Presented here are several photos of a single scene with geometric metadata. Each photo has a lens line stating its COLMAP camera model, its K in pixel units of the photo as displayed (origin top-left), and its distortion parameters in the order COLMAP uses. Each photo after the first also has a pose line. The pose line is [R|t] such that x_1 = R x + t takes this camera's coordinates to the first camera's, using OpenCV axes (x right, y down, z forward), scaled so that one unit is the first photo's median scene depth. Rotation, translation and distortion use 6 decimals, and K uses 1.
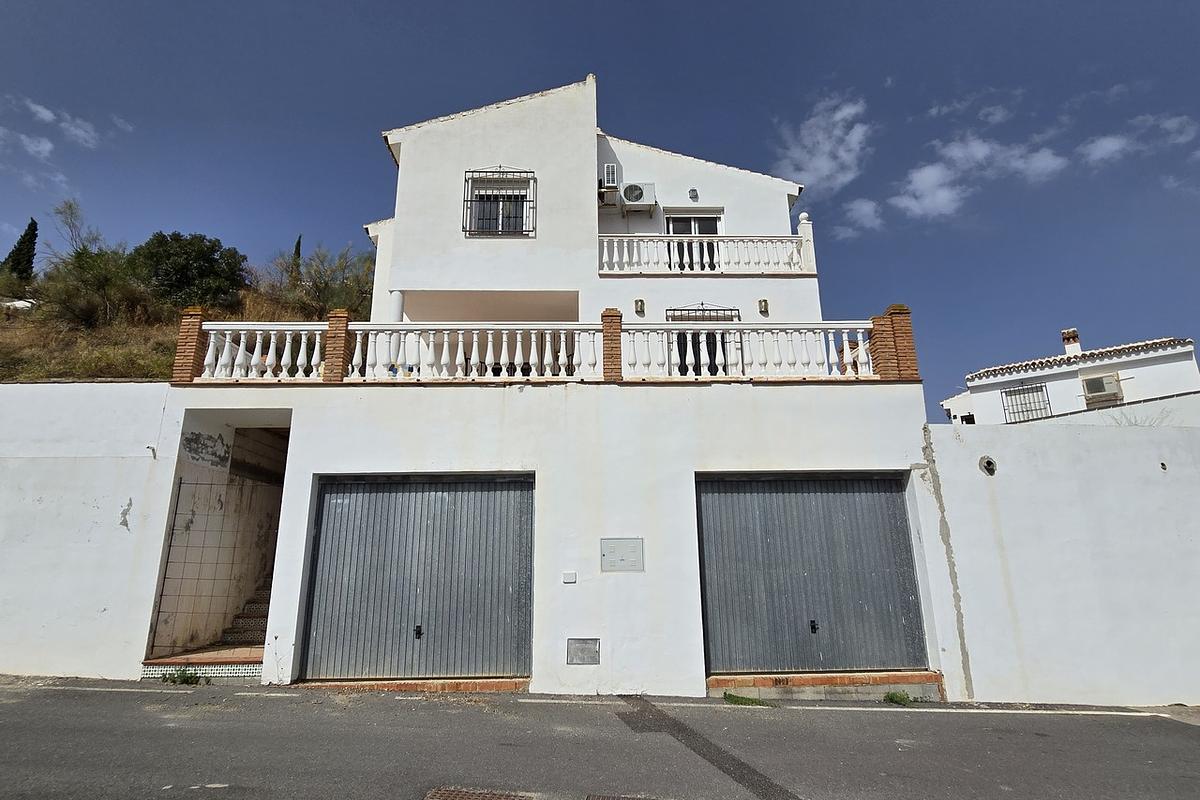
lens RADIAL K [[627.5, 0, 600.0], [0, 627.5, 400.0], [0, 0, 1]] dist [0.000160, -0.000569]
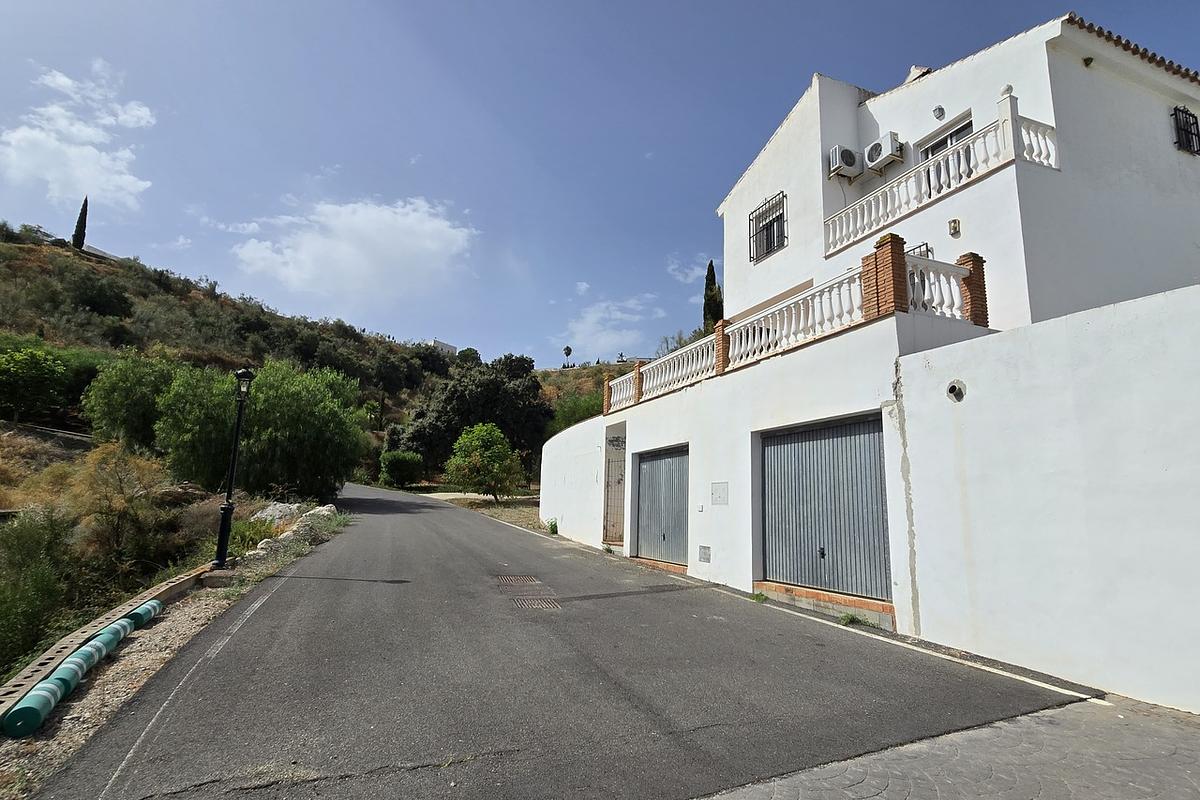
lens RADIAL K [[627.5, 0, 600.0], [0, 627.5, 400.0], [0, 0, 1]] dist [0.000160, -0.000569]
pose [[0.346271, -0.145530, -0.926778, 1.276328], [0.208267, 0.975168, -0.075314, 0.081043], [0.914725, -0.166938, 0.367982, 0.227093]]
